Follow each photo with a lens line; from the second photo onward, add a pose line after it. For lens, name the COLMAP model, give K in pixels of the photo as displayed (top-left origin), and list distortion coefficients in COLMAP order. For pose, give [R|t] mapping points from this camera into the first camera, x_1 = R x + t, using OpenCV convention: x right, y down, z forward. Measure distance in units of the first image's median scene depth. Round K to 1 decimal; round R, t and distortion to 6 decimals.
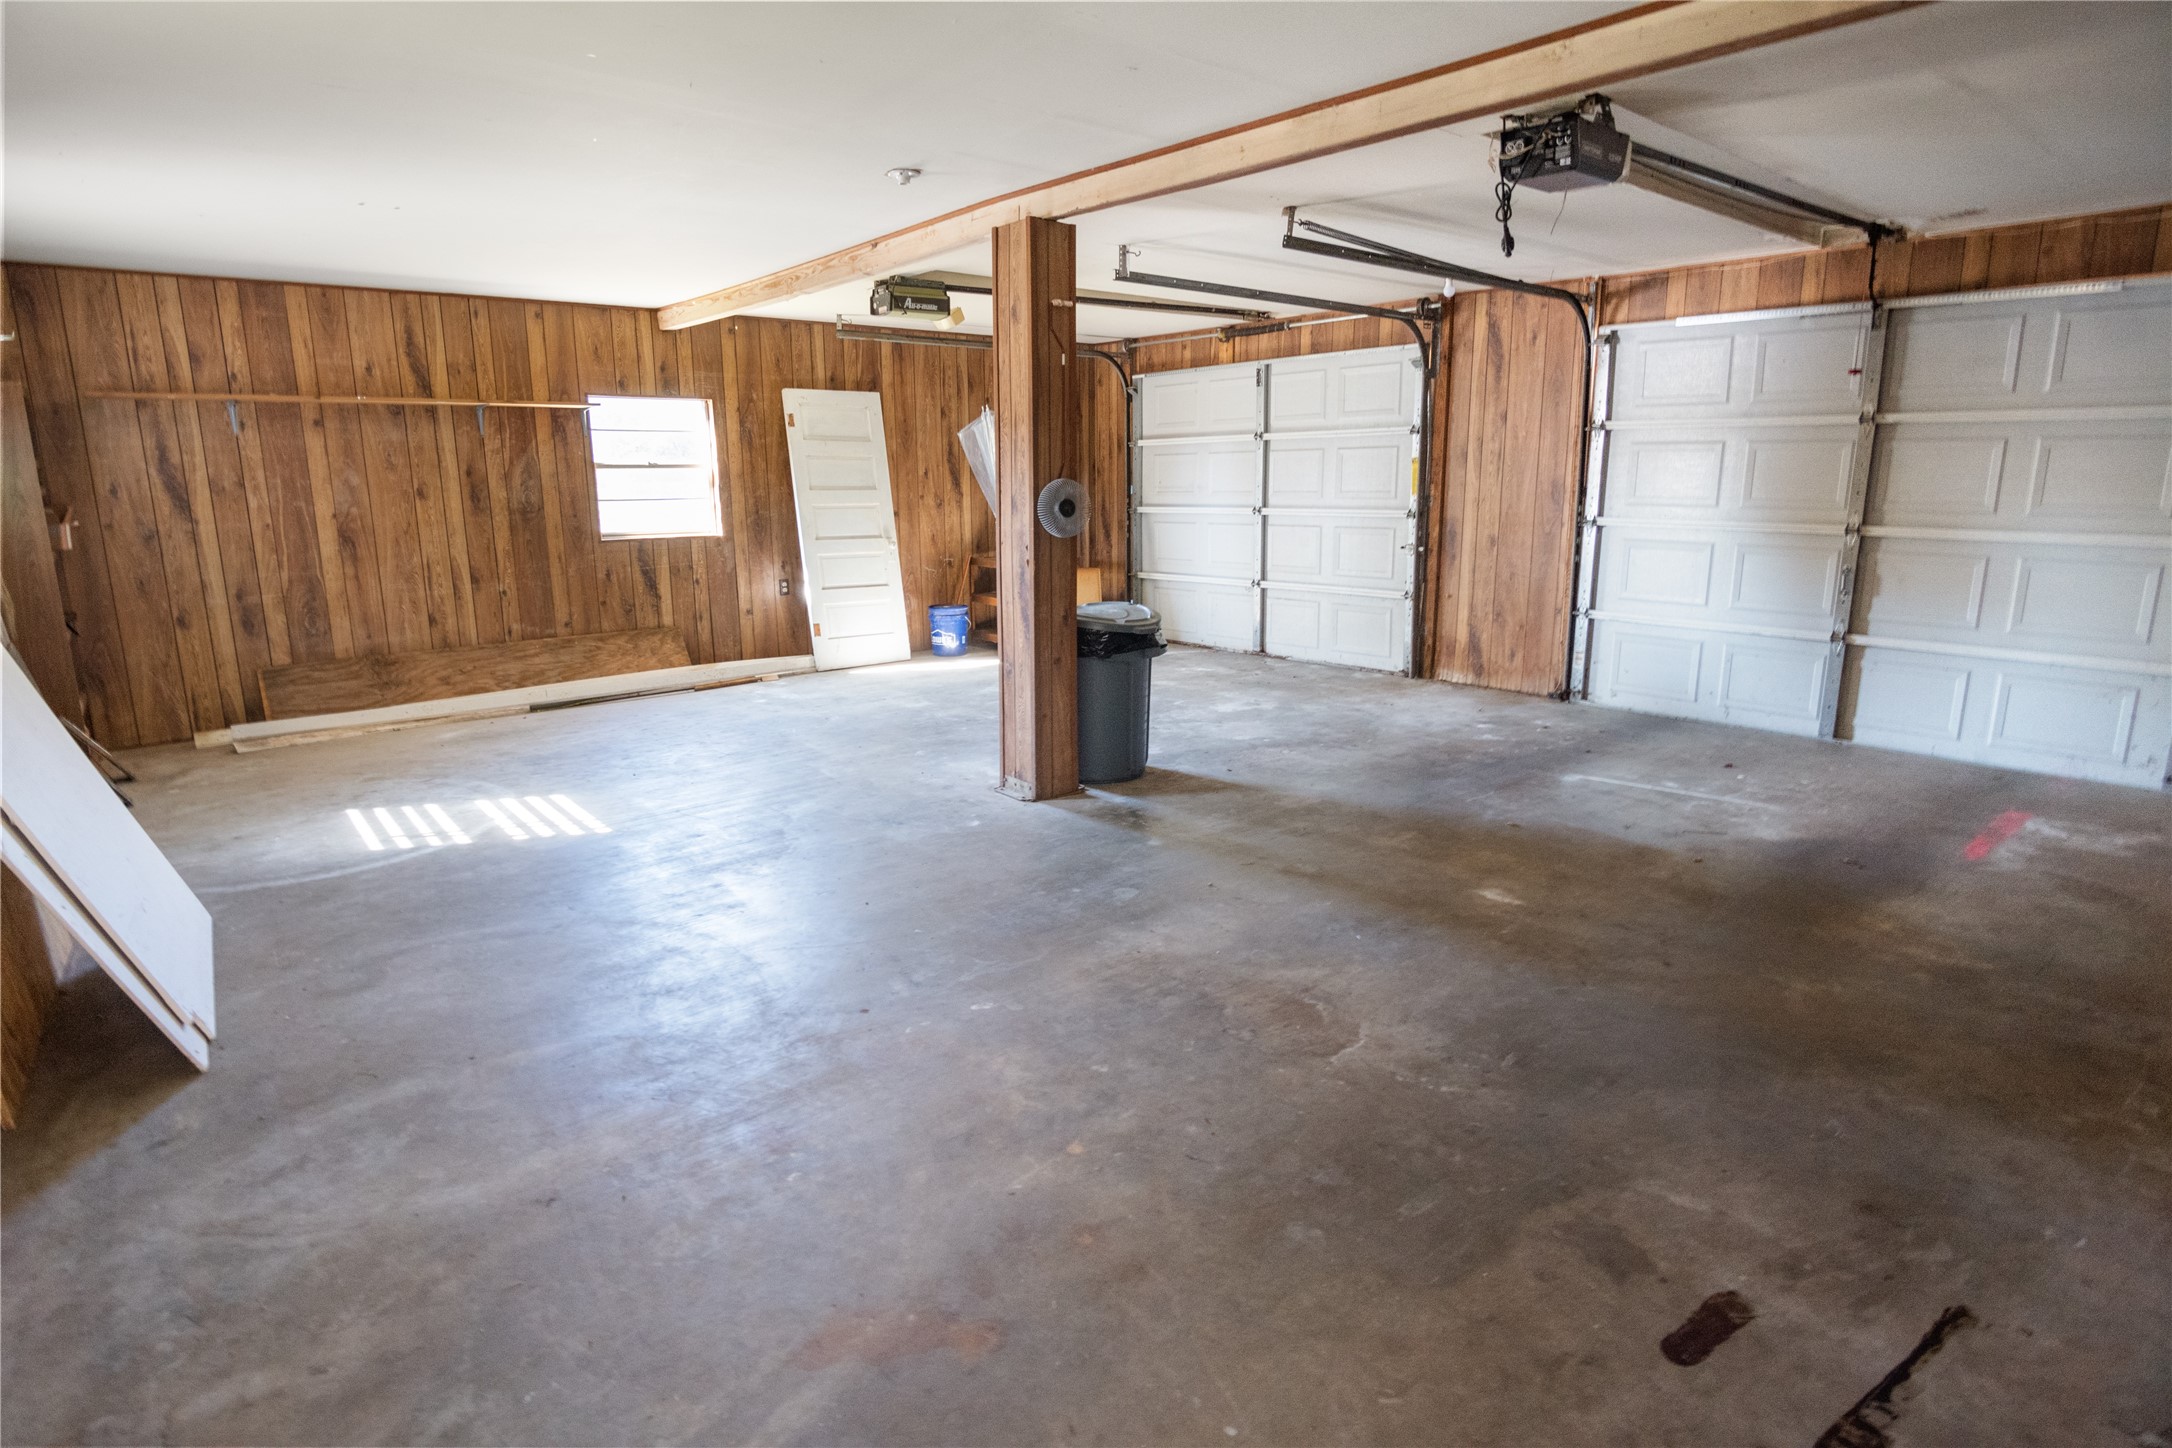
lens RADIAL K [[1168.9, 0, 1119.8], [0, 1168.9, 724.4], [0, 0, 1]] dist [-0.028715, 0.010586]
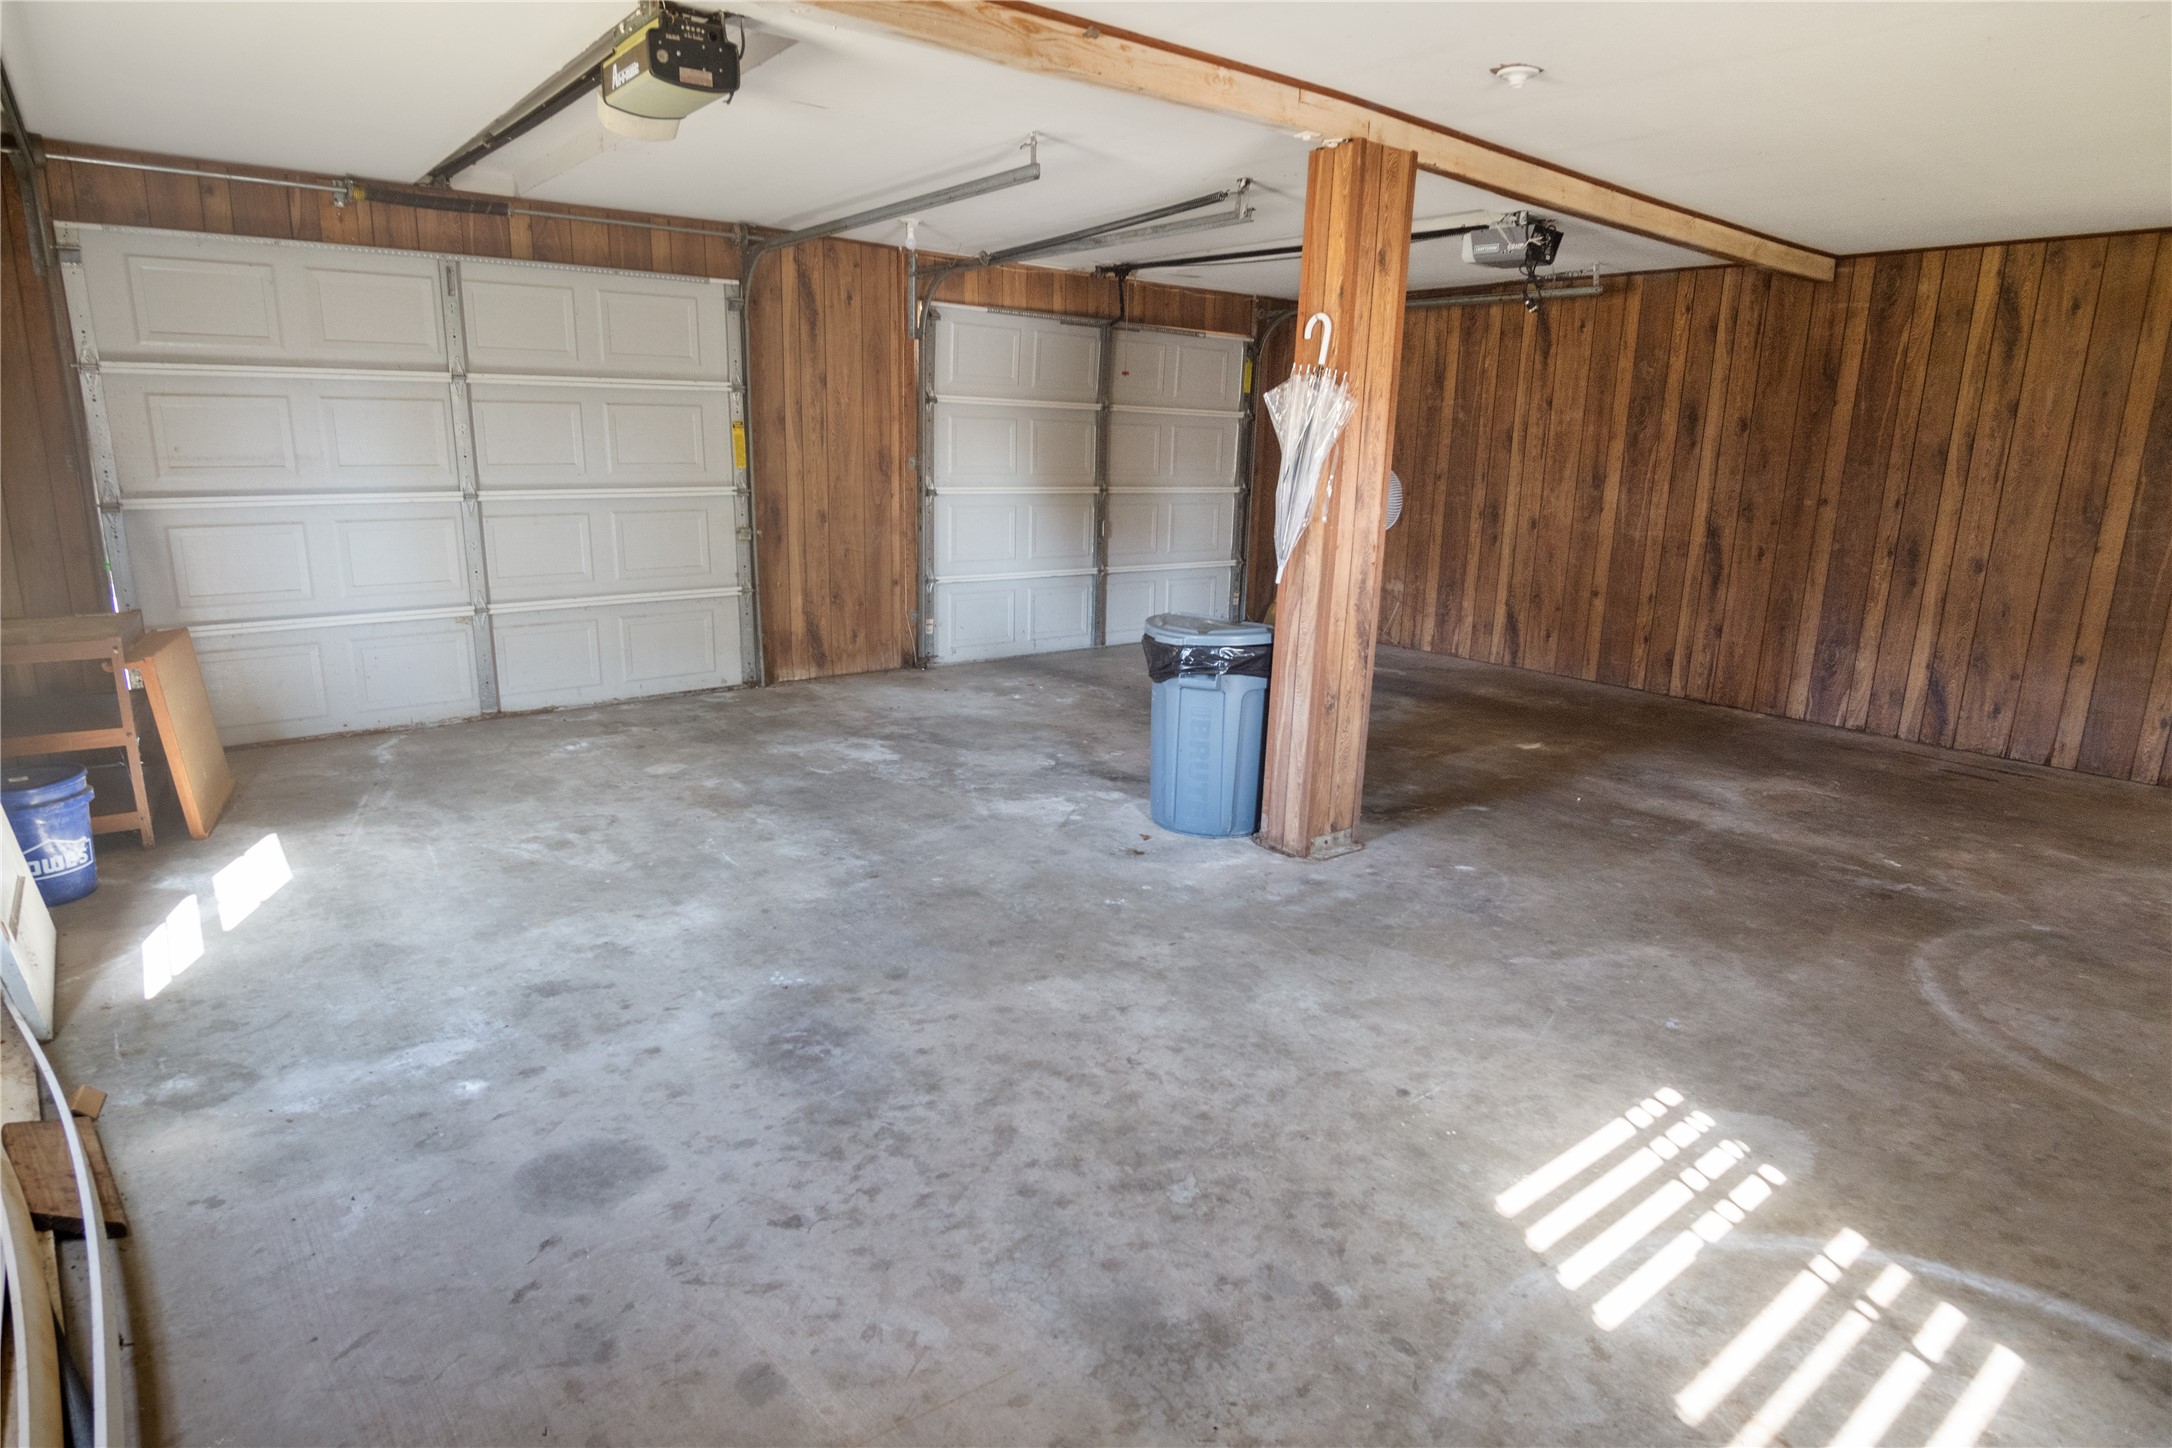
lens RADIAL K [[1168.9, 0, 1119.8], [0, 1168.9, 724.4], [0, 0, 1]] dist [-0.028715, 0.010586]
pose [[0.025641, -0.230248, 0.972794, -0.717140], [0.186013, 0.957218, 0.221658, -0.193776], [-0.982213, 0.175269, 0.067373, 0.889358]]
